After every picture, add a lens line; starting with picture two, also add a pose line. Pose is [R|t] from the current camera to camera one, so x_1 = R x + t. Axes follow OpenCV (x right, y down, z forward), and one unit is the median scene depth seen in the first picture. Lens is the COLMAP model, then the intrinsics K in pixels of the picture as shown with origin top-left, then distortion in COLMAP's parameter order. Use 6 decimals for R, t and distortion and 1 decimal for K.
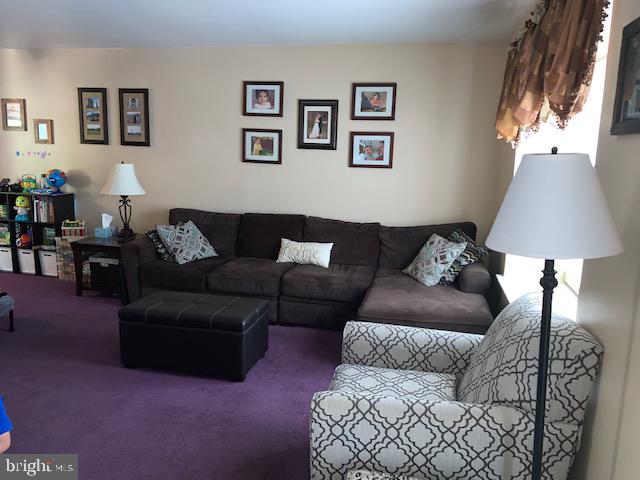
lens RADIAL K [[488.6, 0, 323.4], [0, 488.6, 242.6], [0, 0, 1]] dist [0.008687, -0.006094]
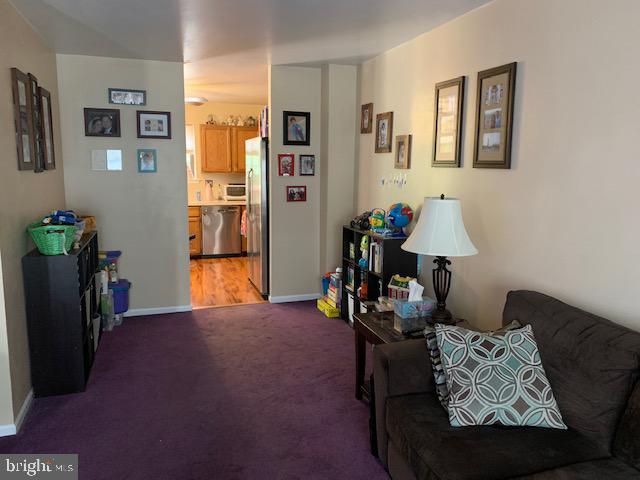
lens RADIAL K [[488.6, 0, 323.4], [0, 488.6, 242.6], [0, 0, 1]] dist [0.008687, -0.006094]
pose [[0.514306, 0.106918, -0.850916, 0.013652], [-0.142865, 0.989016, 0.037921, -0.105815], [0.845624, 0.102063, 0.523931, 0.547598]]
